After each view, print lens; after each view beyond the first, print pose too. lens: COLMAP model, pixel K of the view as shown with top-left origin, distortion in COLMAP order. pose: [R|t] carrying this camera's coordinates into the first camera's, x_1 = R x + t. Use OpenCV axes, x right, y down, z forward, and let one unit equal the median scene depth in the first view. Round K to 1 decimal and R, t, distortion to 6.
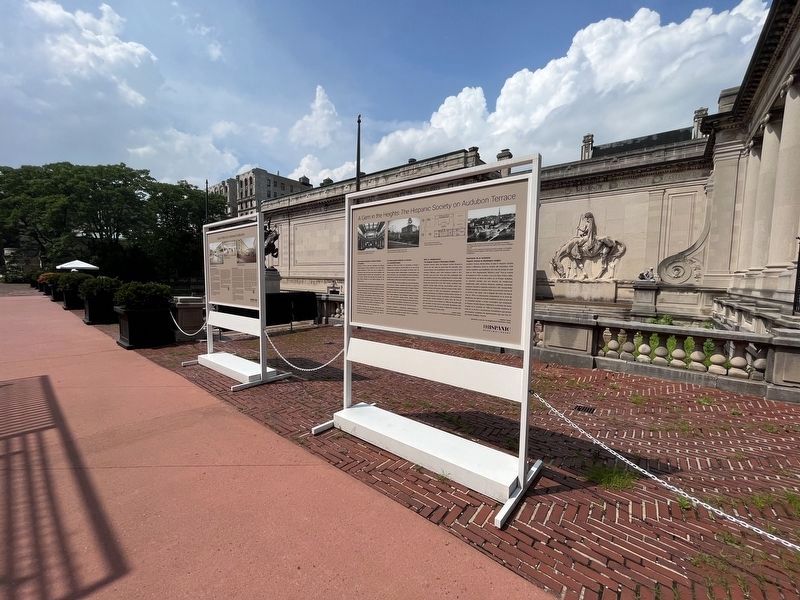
lens RADIAL K [[327.0, 0, 399.3], [0, 327.0, 300.5], [0, 0, 1]] dist [-0.006370, -0.001533]
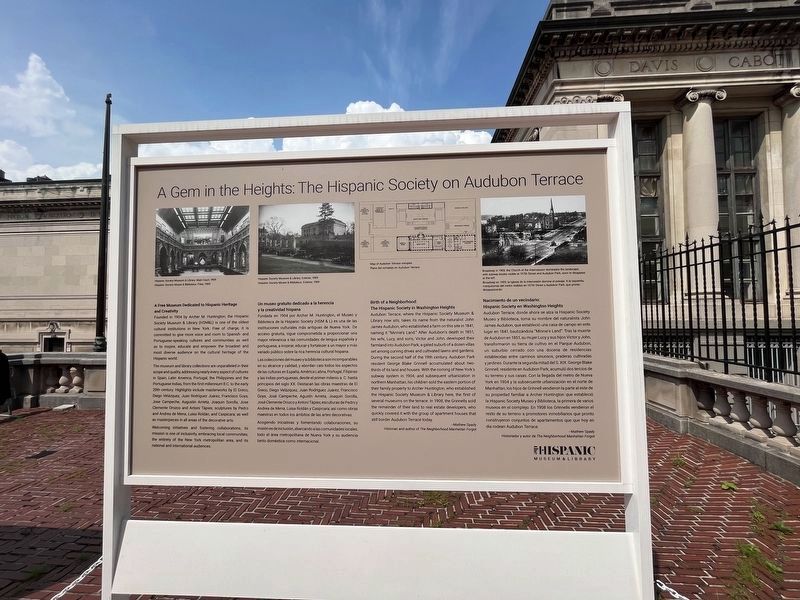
lens RADIAL K [[327.0, 0, 401.6], [0, 327.0, 297.2], [0, 0, 1]] dist [-0.006370, -0.001533]
pose [[0.811051, -0.000626, 0.584975, -0.130406], [0.065338, 0.993839, -0.089527, -0.086236], [-0.581315, 0.110832, 0.806095, 0.602379]]
